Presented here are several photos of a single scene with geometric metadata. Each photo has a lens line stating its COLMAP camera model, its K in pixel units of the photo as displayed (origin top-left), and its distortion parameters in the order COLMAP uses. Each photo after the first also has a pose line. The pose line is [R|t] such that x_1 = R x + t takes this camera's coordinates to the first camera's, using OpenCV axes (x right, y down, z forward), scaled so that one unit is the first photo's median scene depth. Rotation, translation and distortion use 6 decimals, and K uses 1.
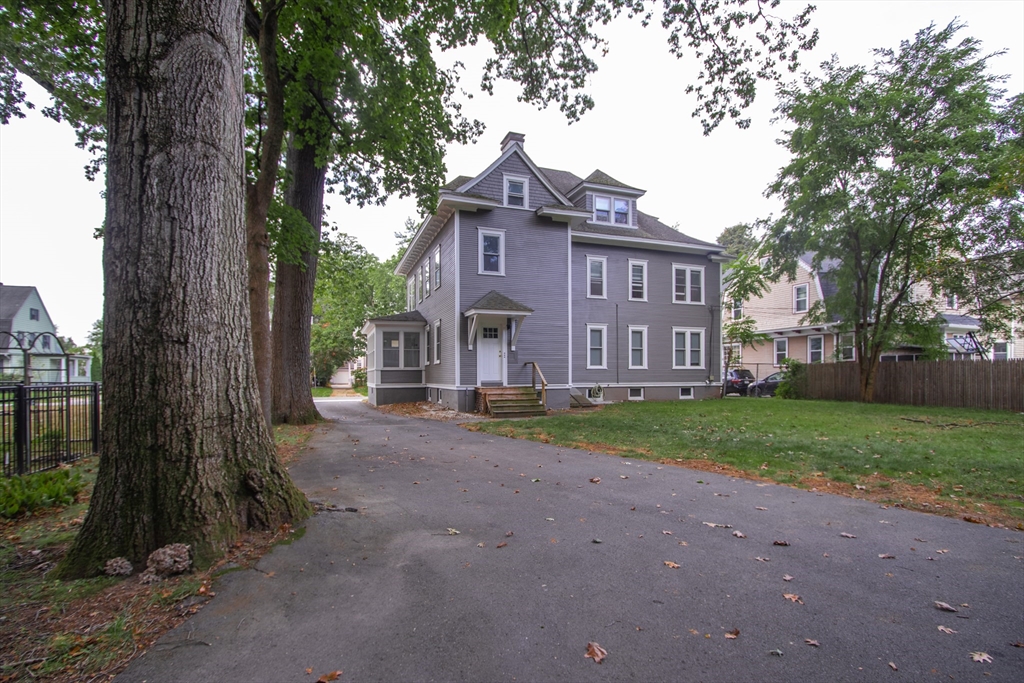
lens RADIAL K [[489.3, 0, 512.1], [0, 489.3, 370.4], [0, 0, 1]] dist [-0.001925, -0.000169]
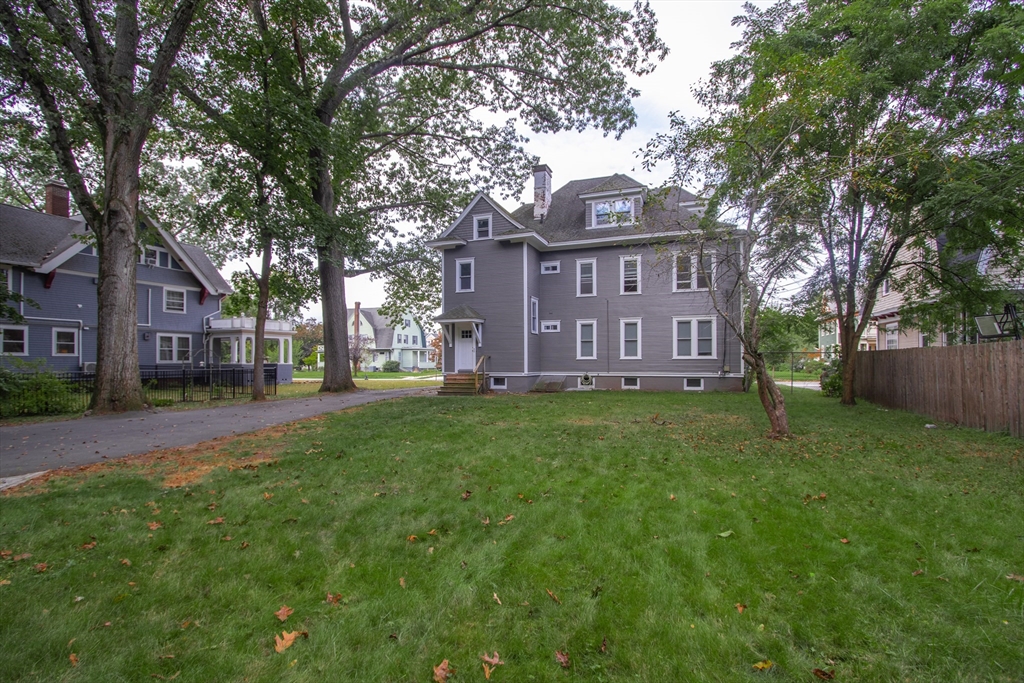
lens RADIAL K [[504.4, 0, 512.0], [0, 504.4, 341.5], [0, 0, 1]] dist [-0.001391, -0.000340]
pose [[0.757311, -0.025720, -0.652548, 0.769881], [0.007355, 0.999497, -0.030858, -0.009514], [0.653014, 0.018570, 0.757119, 0.015968]]
